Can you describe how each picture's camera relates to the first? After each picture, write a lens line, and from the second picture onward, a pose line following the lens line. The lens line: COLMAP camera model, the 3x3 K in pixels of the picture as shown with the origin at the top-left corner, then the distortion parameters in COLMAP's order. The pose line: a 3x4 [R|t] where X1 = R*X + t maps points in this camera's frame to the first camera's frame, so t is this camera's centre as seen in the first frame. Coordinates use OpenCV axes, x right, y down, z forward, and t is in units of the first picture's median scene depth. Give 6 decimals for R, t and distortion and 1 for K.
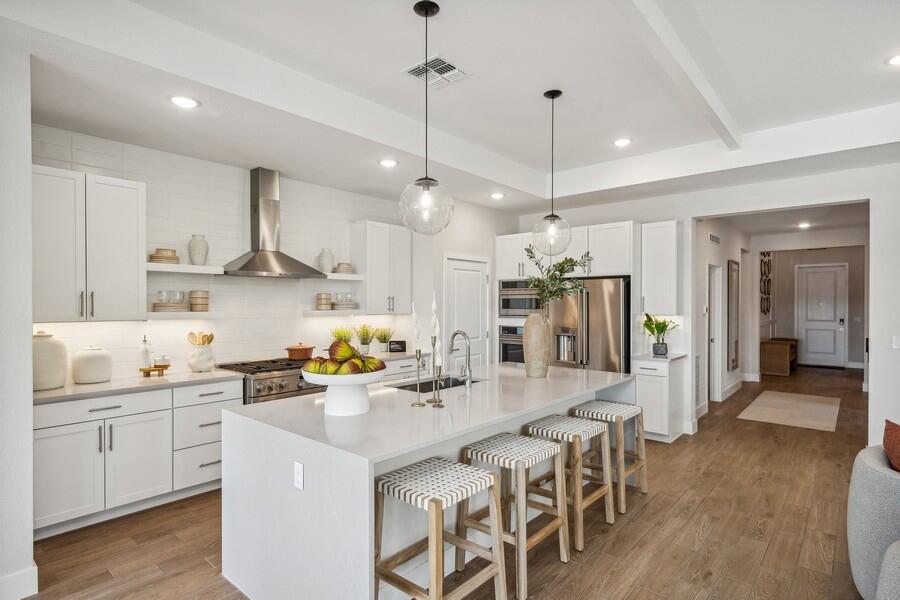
lens RADIAL K [[470.6, 0, 448.6], [0, 470.6, 305.8], [0, 0, 1]] dist [0.003986, 0.000400]
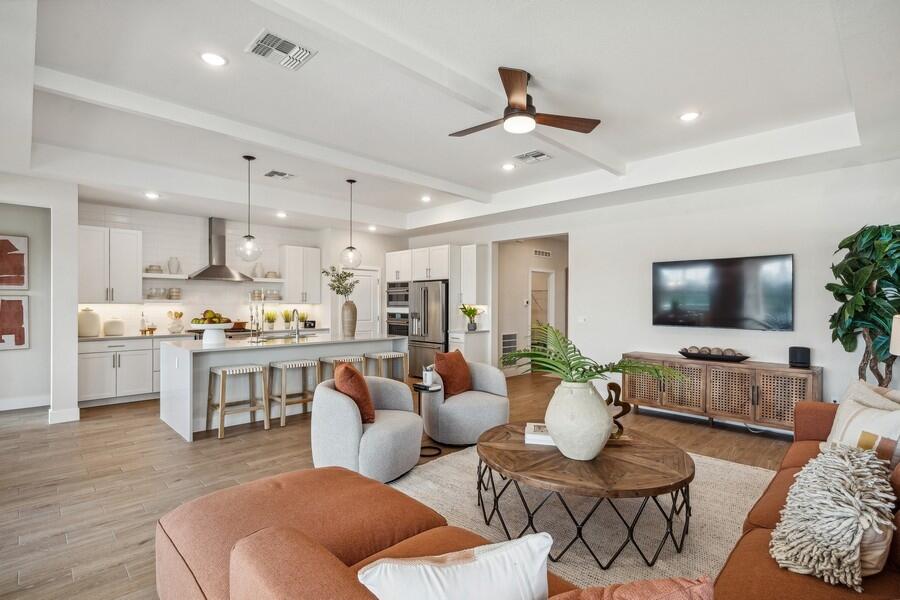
lens RADIAL K [[435.1, 0, 448.6], [0, 435.1, 305.3], [0, 0, 1]] dist [0.001911, -0.000623]
pose [[0.997302, 0.004363, -0.073281, 0.480187], [-0.004376, 0.999990, -0.000024, 0.021895], [0.073280, 0.000344, 0.997311, -0.439187]]
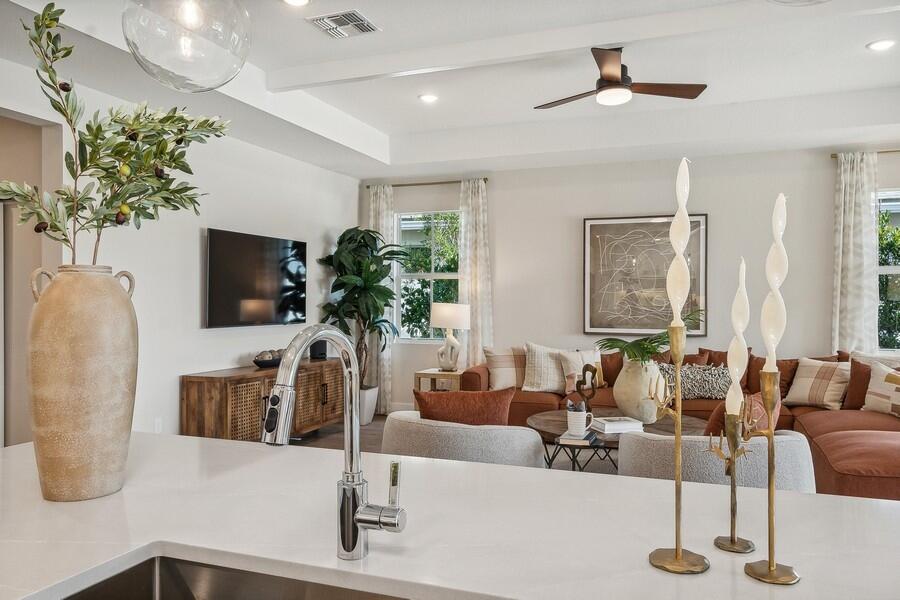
lens RADIAL K [[669.7, 0, 444.4], [0, 669.7, 296.1], [0, 0, 1]] dist [0.005196, -0.006387]
pose [[-0.342836, 0.006510, 0.939373, -0.186127], [0.005943, 0.999971, -0.004761, 0.026199], [-0.939376, 0.003950, -0.342865, 0.661318]]
